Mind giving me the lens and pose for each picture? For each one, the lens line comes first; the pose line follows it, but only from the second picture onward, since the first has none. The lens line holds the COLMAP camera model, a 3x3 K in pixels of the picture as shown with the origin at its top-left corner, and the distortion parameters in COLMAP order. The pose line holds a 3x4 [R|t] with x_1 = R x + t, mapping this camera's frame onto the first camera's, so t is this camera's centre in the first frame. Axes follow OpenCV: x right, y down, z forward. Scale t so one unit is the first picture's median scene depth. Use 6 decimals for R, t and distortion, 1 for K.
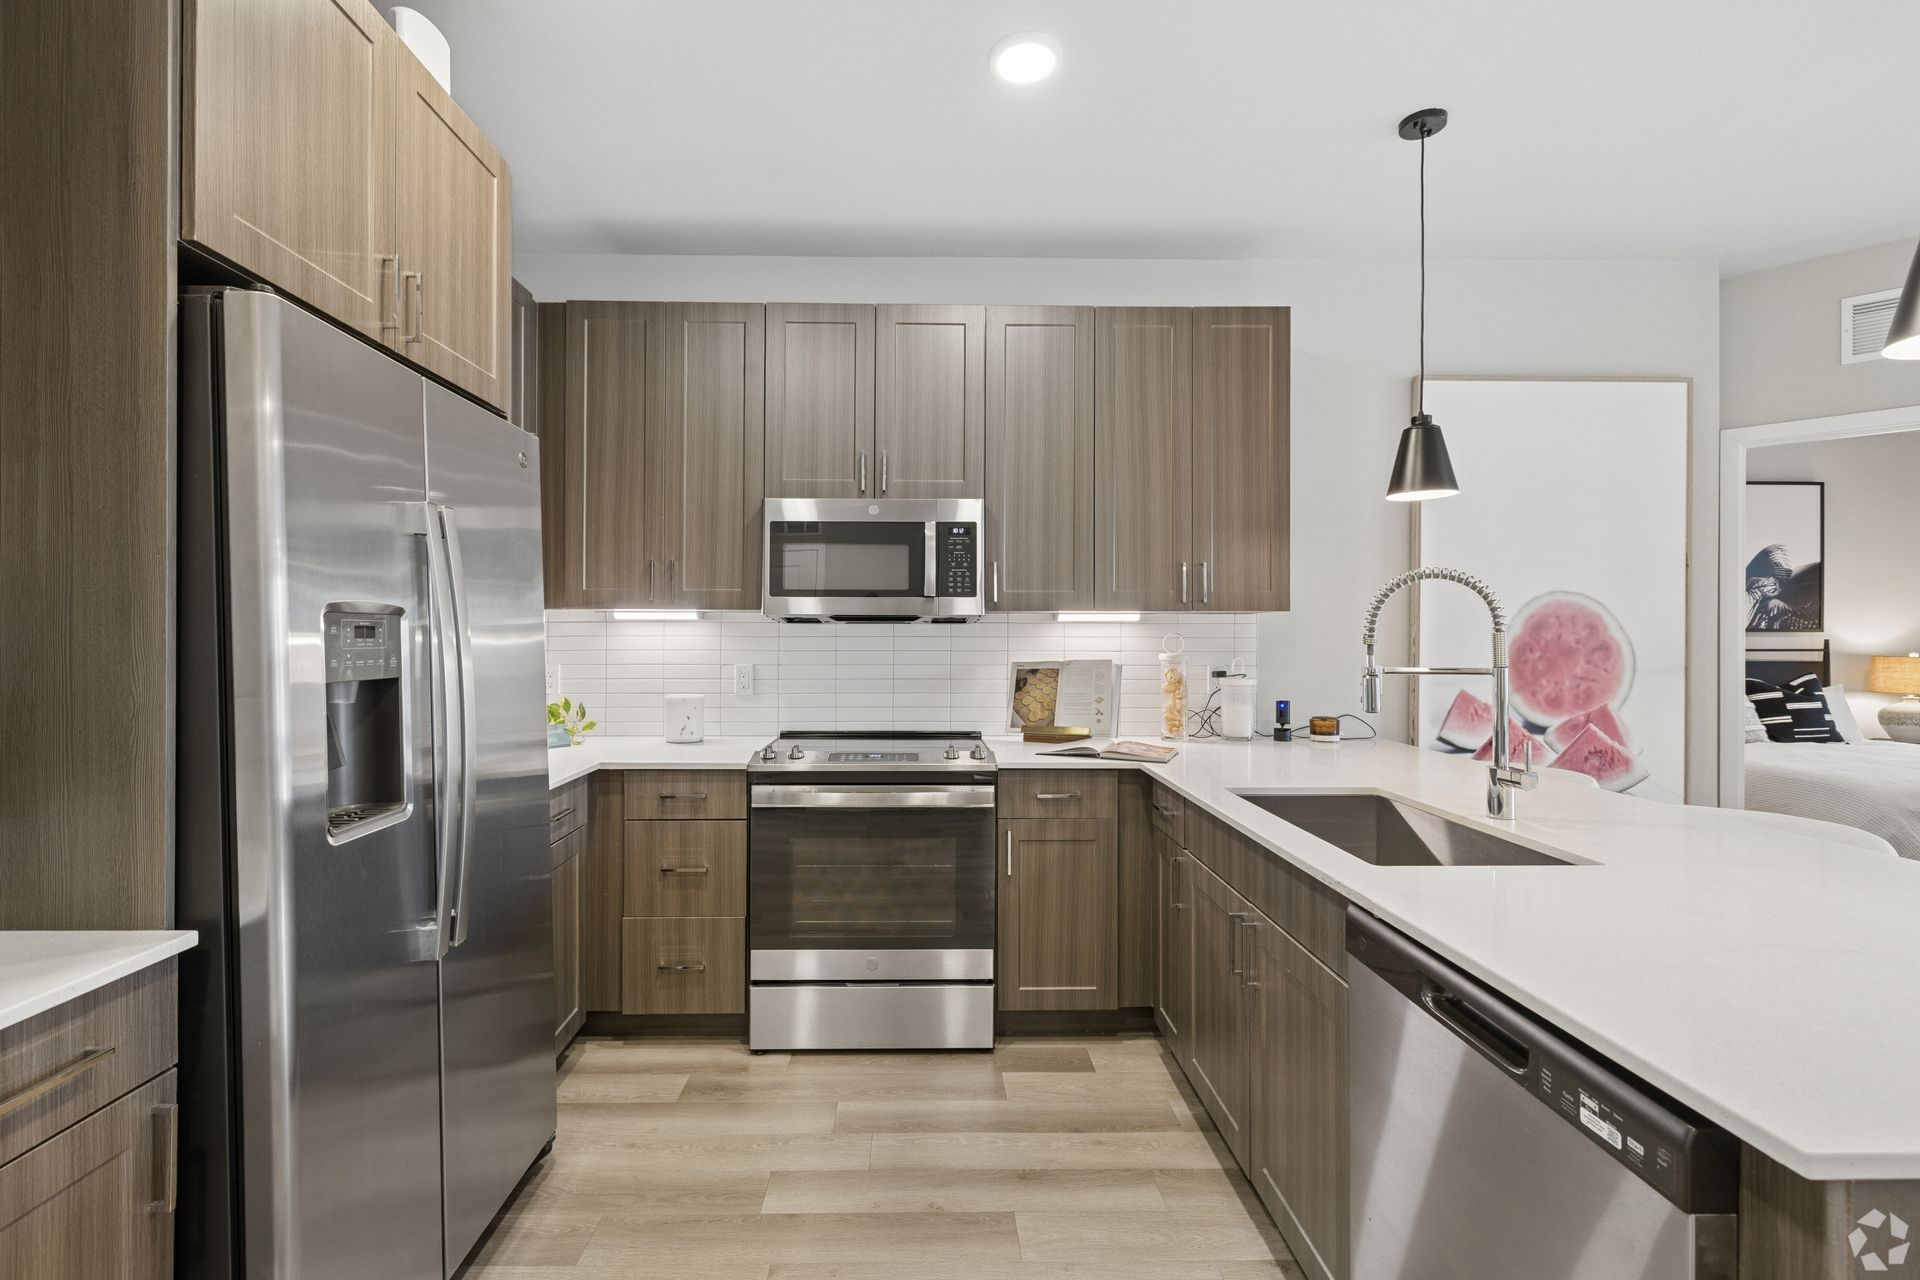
lens RADIAL K [[853.7, 0, 925.2], [0, 853.7, 638.2], [0, 0, 1]] dist [0.001503, 0.000112]
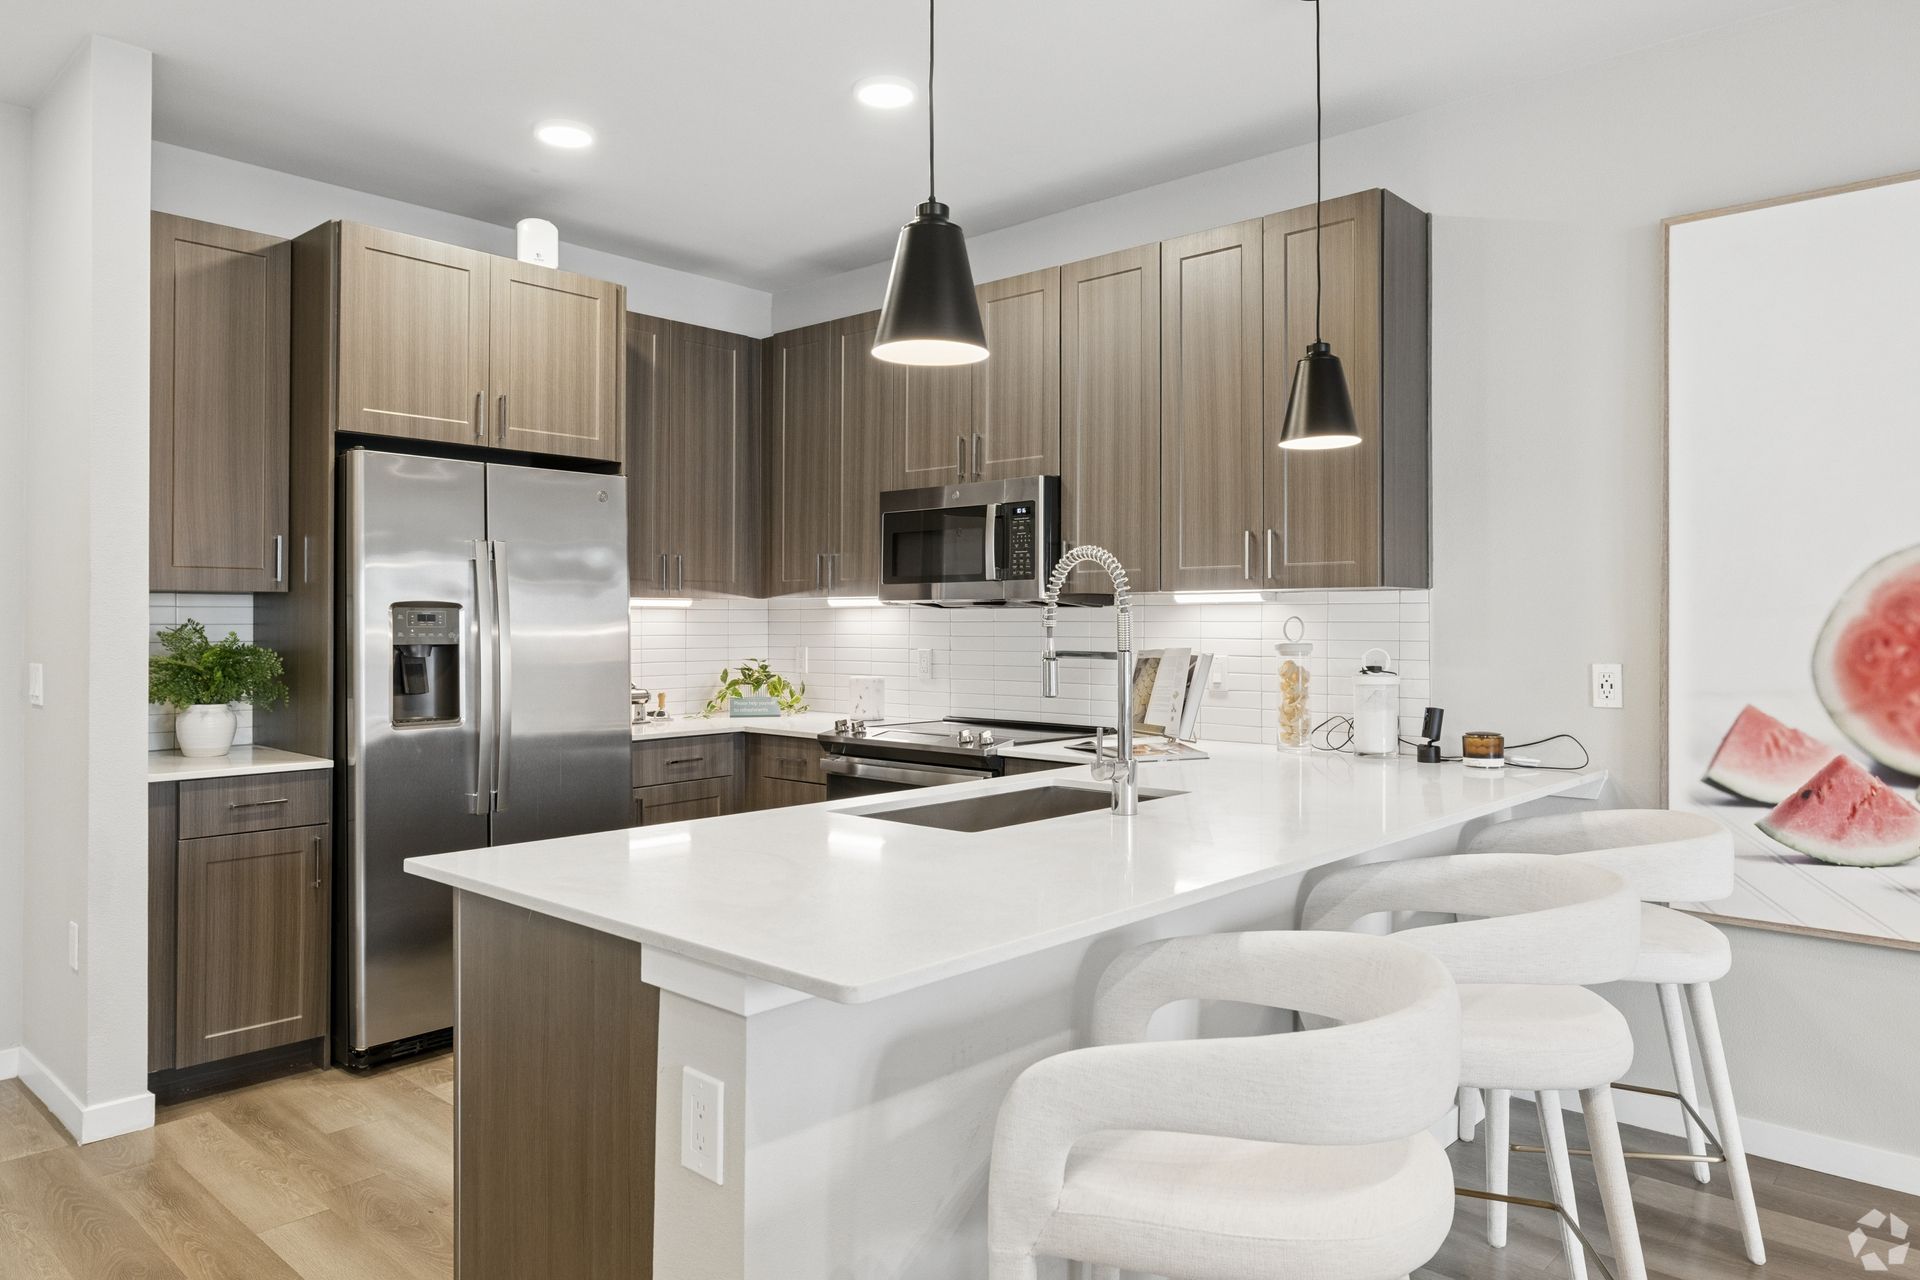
lens RADIAL K [[1293.3, 0, 957.0], [0, 1293.3, 601.2], [0, 0, 1]] dist [0.002211, 0.000498]
pose [[0.722650, -0.012467, -0.691102, 0.897590], [-0.001695, 0.999802, -0.019808, 0.004160], [0.691212, 0.015486, 0.722486, -0.089027]]
